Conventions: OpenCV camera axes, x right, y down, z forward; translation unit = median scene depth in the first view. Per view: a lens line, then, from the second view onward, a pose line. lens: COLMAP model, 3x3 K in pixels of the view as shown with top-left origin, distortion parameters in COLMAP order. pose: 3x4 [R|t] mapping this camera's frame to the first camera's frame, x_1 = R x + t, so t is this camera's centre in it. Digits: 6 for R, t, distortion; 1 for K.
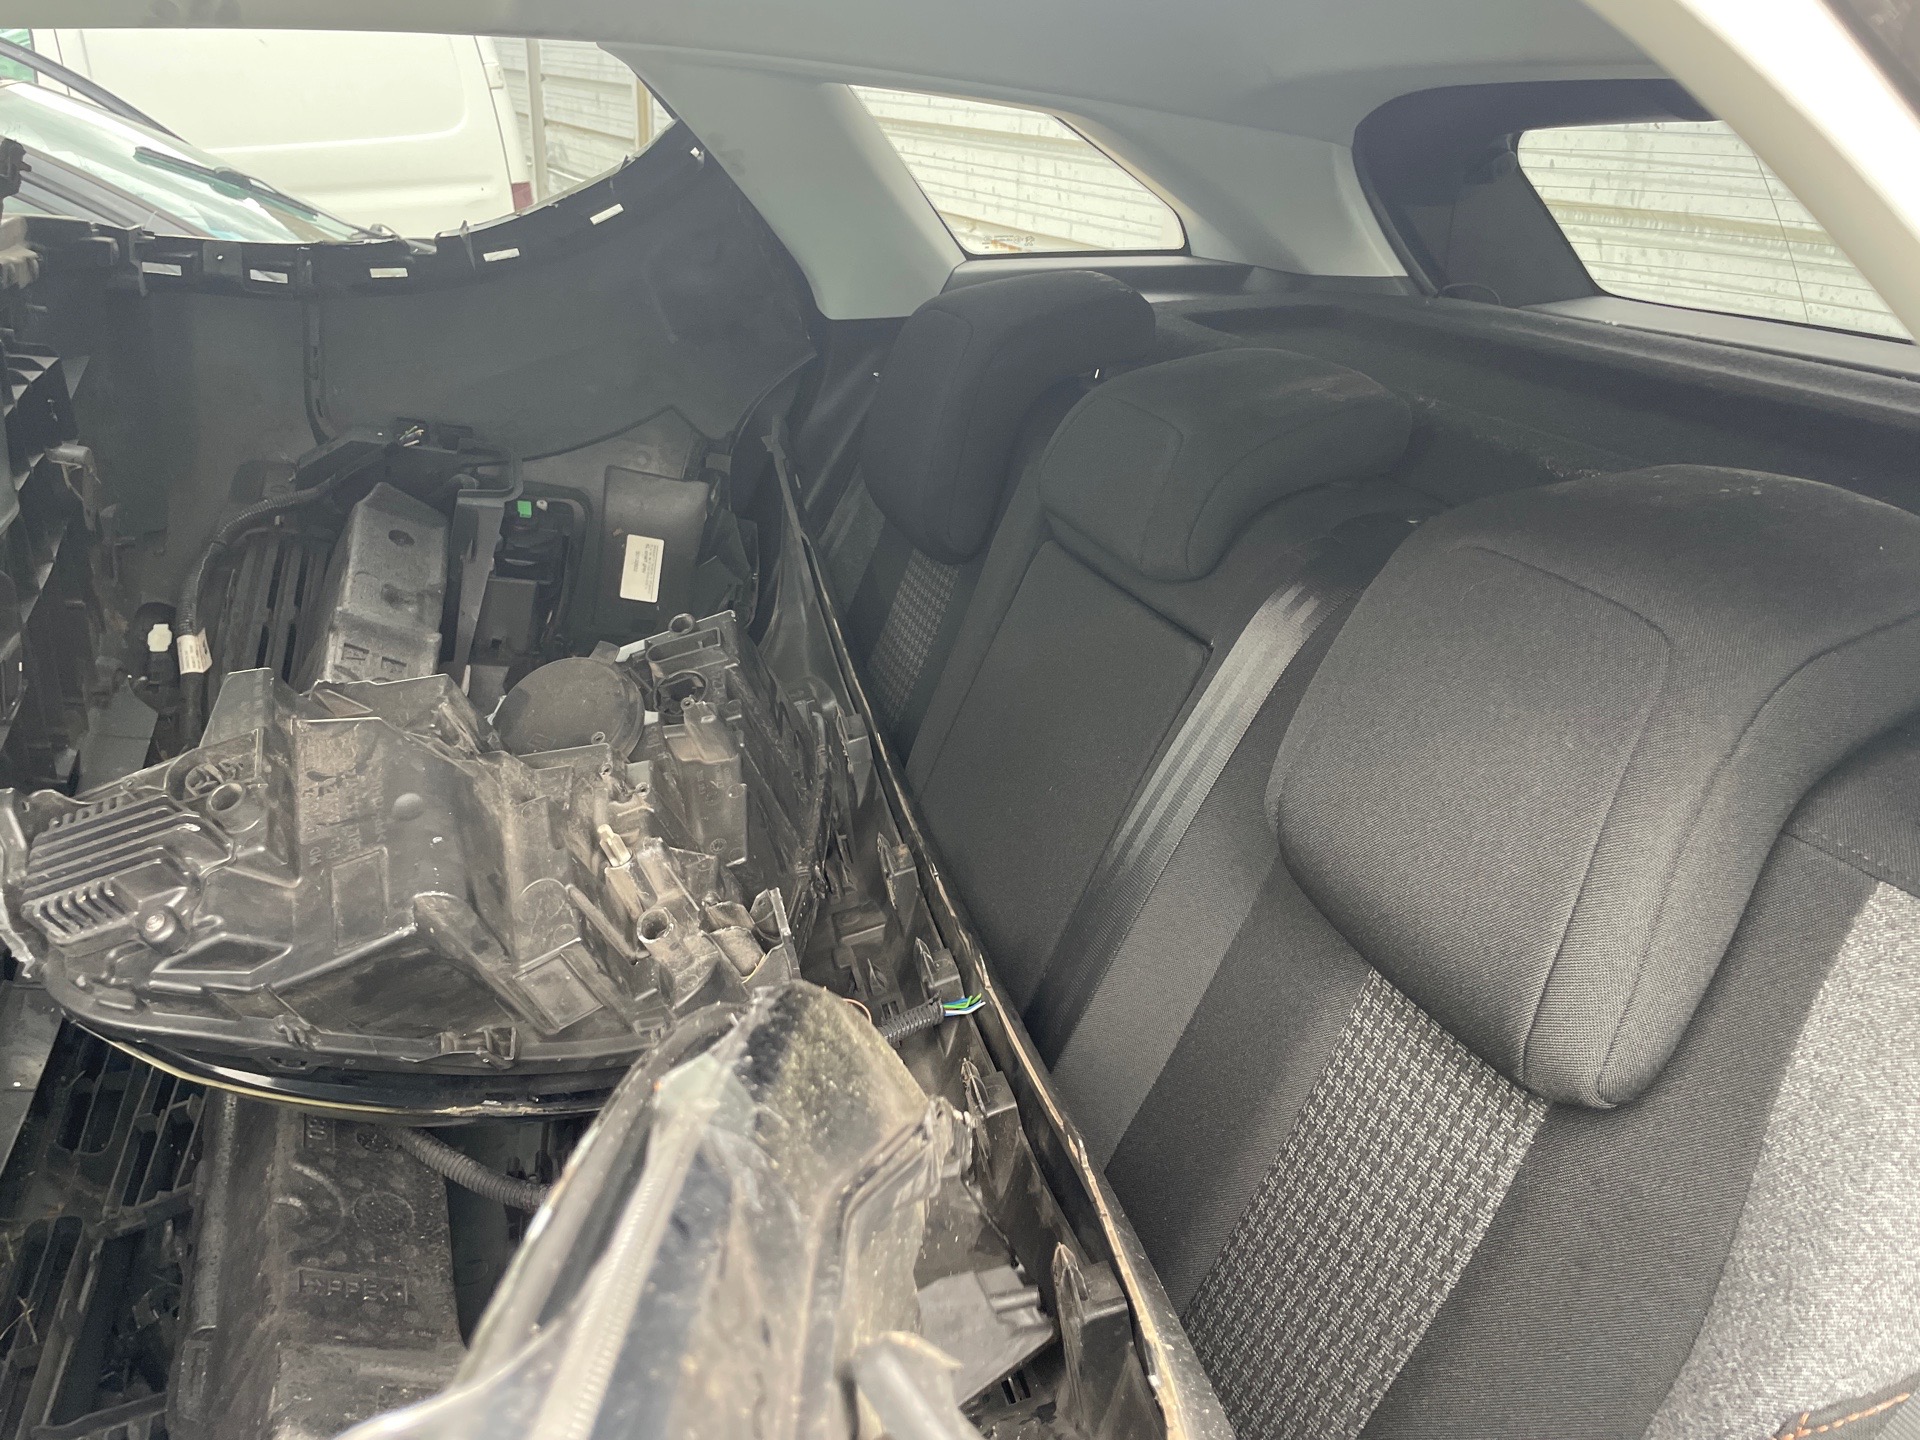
lens RADIAL K [[1463.5, 0, 945.9], [0, 1463.5, 726.9], [0, 0, 1]] dist [0.074632, -0.100288]
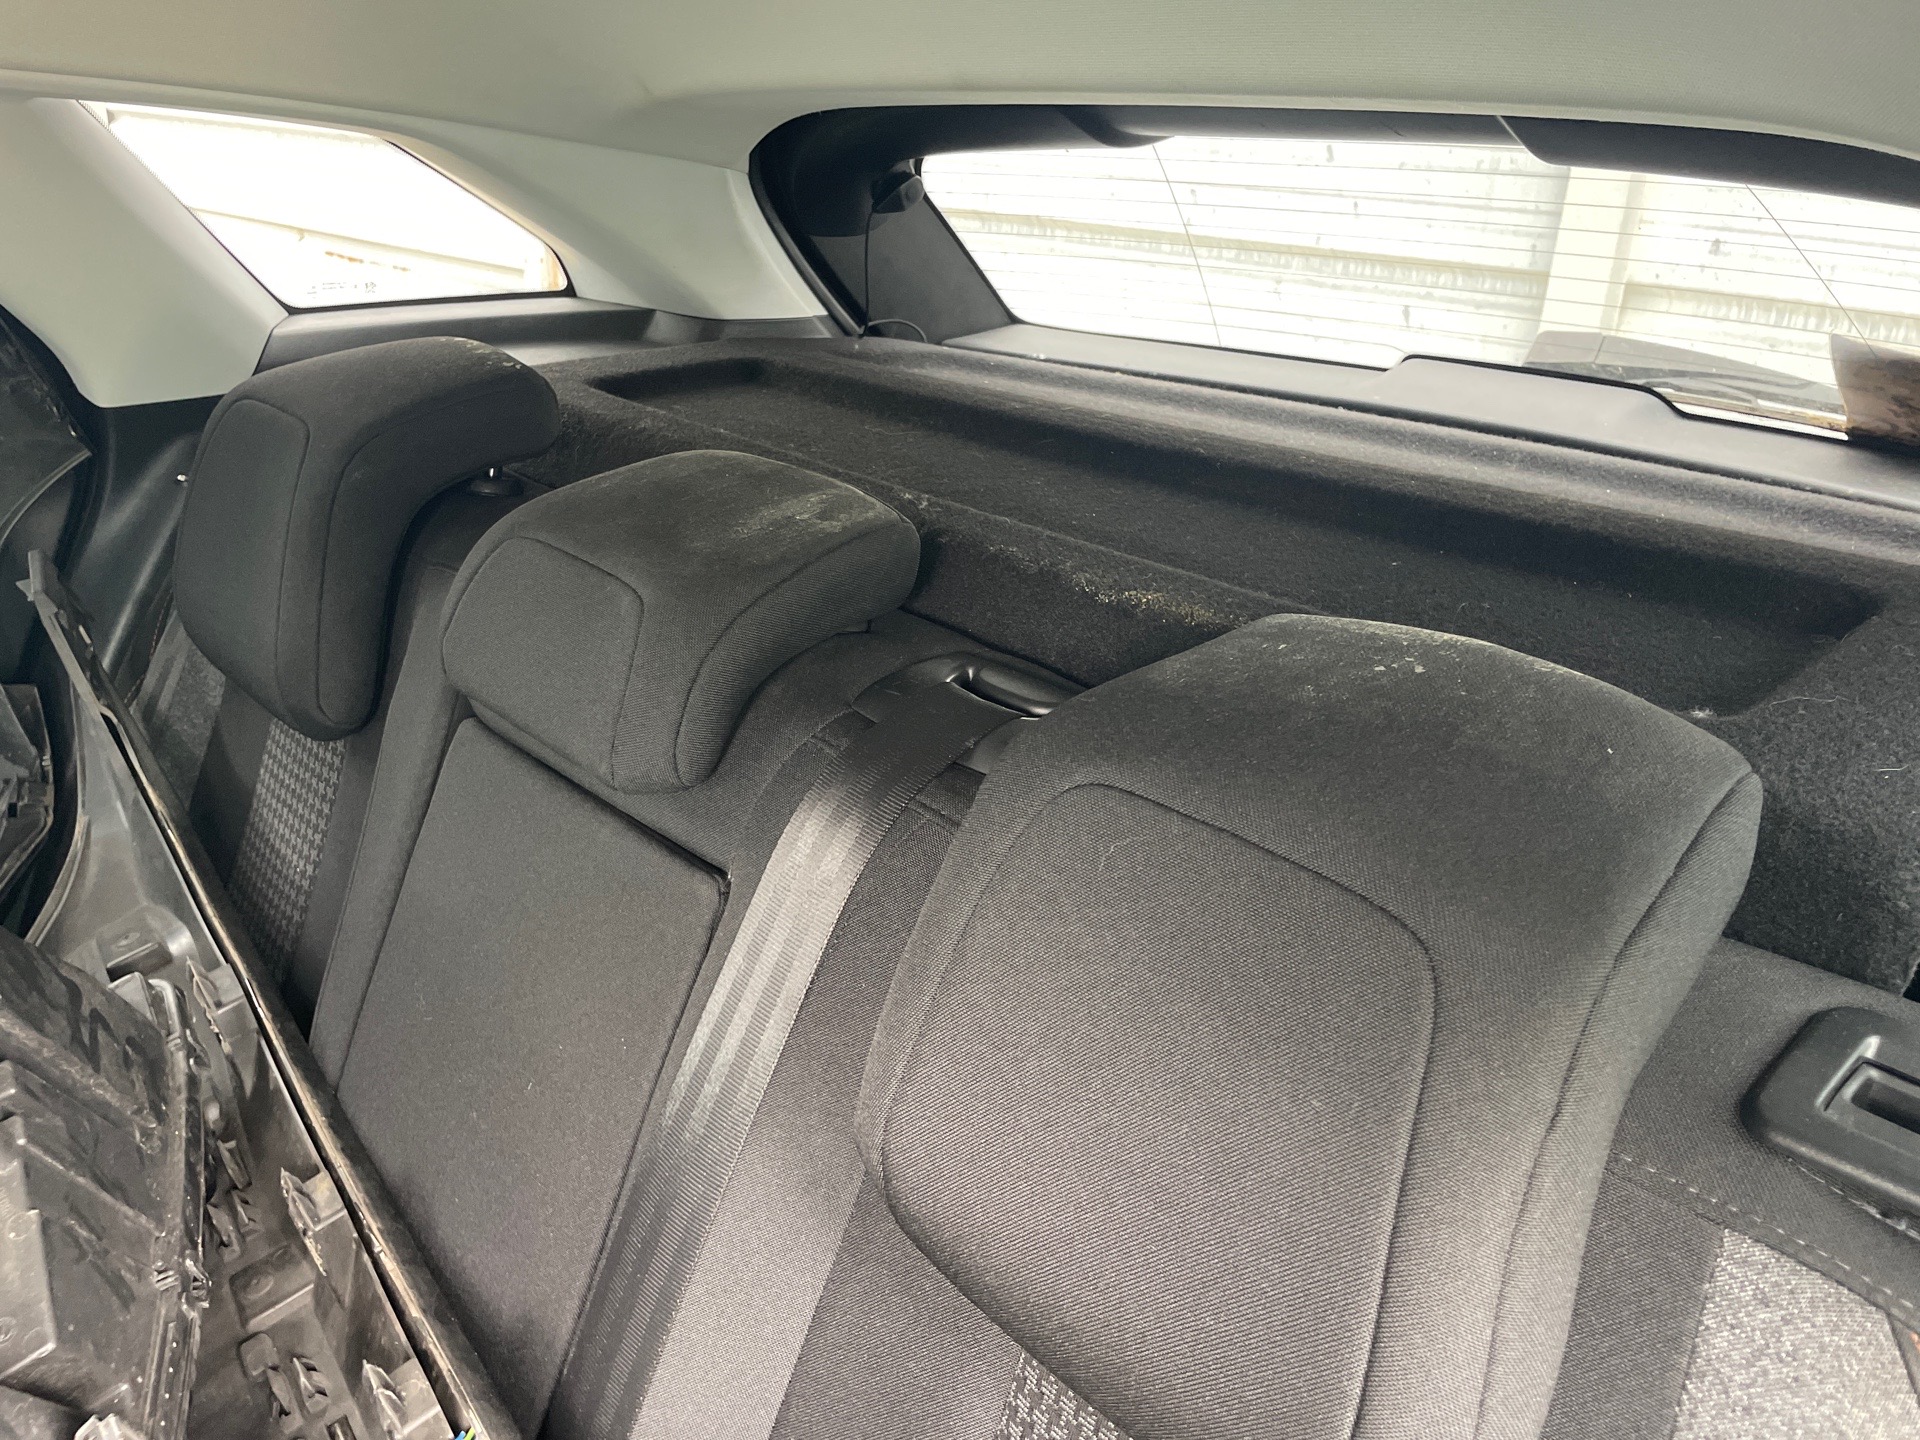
lens RADIAL K [[1463.5, 0, 956.8], [0, 1463.5, 732.1], [0, 0, 1]] dist [0.074632, -0.100288]
pose [[0.915337, -0.154216, 0.371989, 0.014460], [0.151756, 0.987759, 0.036077, -0.086671], [-0.372999, 0.023429, 0.927536, 0.169987]]
